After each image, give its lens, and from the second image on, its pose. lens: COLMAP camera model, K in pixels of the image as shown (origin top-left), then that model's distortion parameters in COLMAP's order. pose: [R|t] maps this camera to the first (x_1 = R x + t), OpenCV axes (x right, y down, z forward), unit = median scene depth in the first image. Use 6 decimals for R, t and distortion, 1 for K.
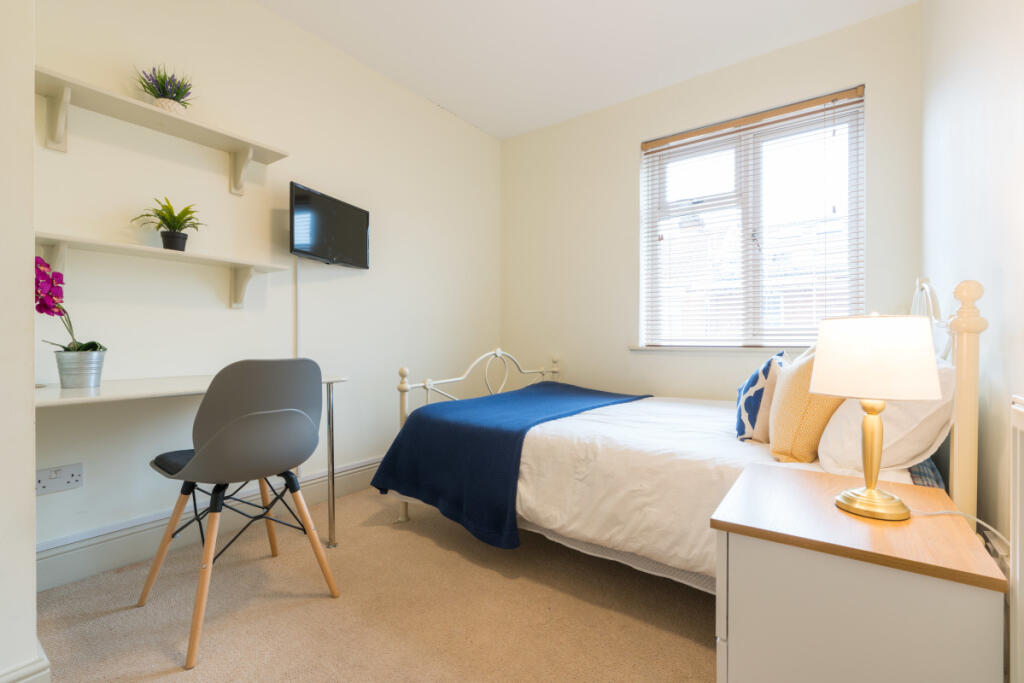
lens RADIAL K [[459.5, 0, 509.5], [0, 459.5, 353.3], [0, 0, 1]] dist [-0.012597, -0.000146]
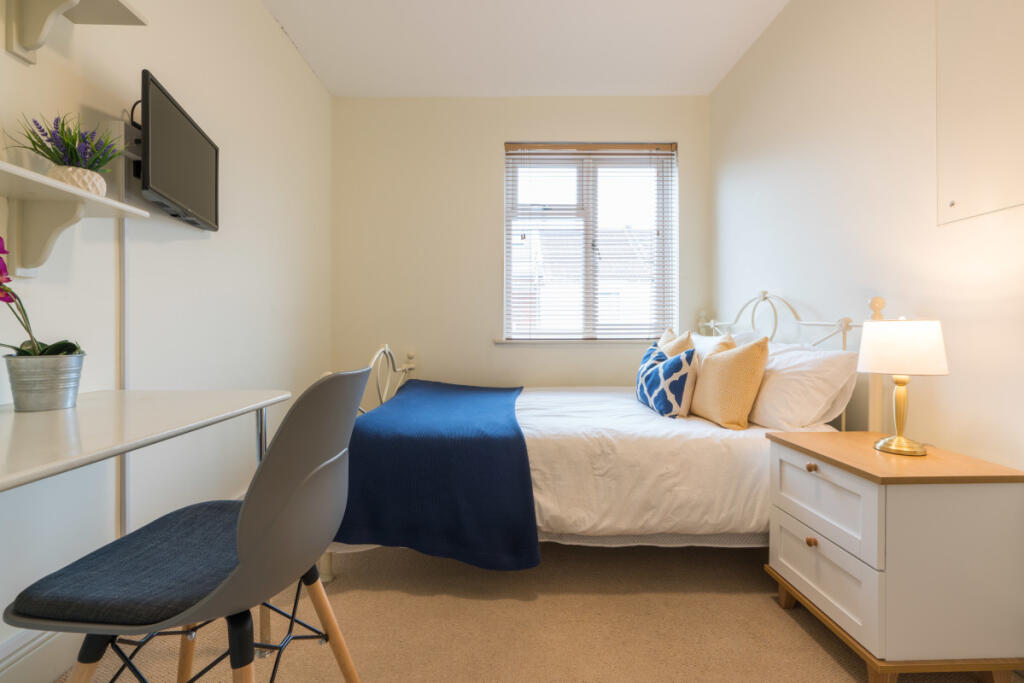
lens RADIAL K [[456.2, 0, 512.0], [0, 456.2, 341.5], [0, 0, 1]] dist [-0.017449, 0.007522]
pose [[0.796439, -0.013282, 0.604573, -0.562849], [0.018434, 0.999827, -0.002319, -0.015145], [-0.604438, 0.012992, 0.796546, 0.307525]]
